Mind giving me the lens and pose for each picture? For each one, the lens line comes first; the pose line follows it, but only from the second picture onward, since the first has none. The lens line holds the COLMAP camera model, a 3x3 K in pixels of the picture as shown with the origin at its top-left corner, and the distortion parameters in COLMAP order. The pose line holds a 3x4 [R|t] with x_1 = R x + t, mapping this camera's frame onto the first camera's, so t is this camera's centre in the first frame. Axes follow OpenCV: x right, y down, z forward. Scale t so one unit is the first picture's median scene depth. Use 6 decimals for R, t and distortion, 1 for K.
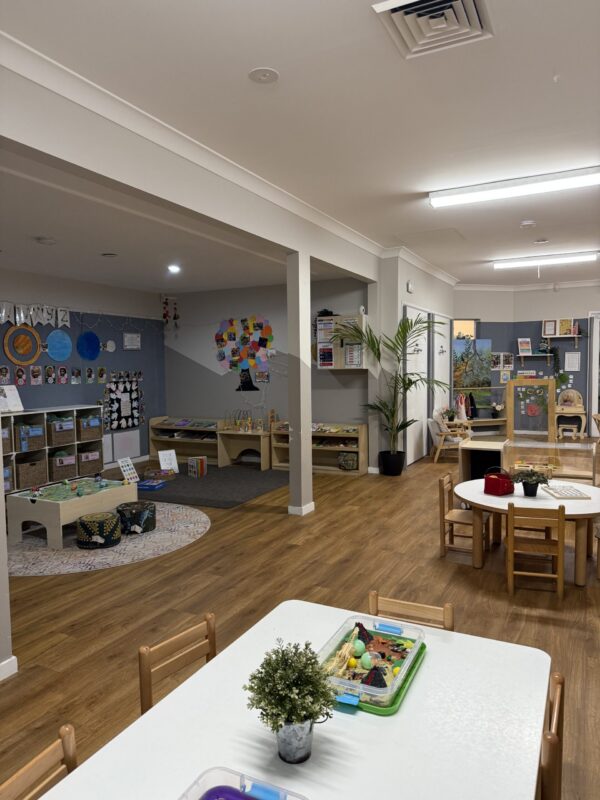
lens RADIAL K [[564.7, 0, 300.7], [0, 564.7, 400.8], [0, 0, 1]] dist [0.003357, 0.000659]
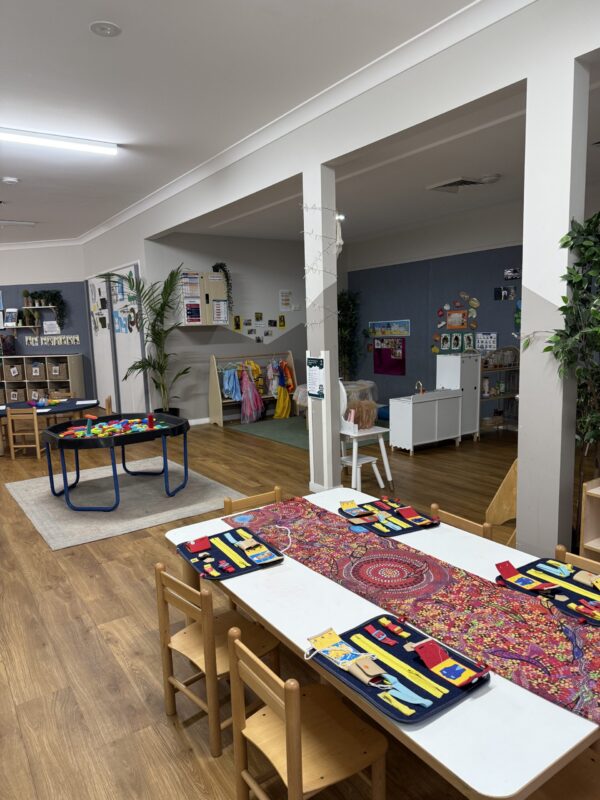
lens RADIAL K [[564.7, 0, 300.5], [0, 564.7, 401.4], [0, 0, 1]] dist [0.003357, 0.000659]
pose [[-0.491989, 0.149472, -0.857674, 0.837560], [-0.014724, 0.983582, 0.179861, -0.103758], [0.870477, 0.101118, -0.481711, 1.623400]]
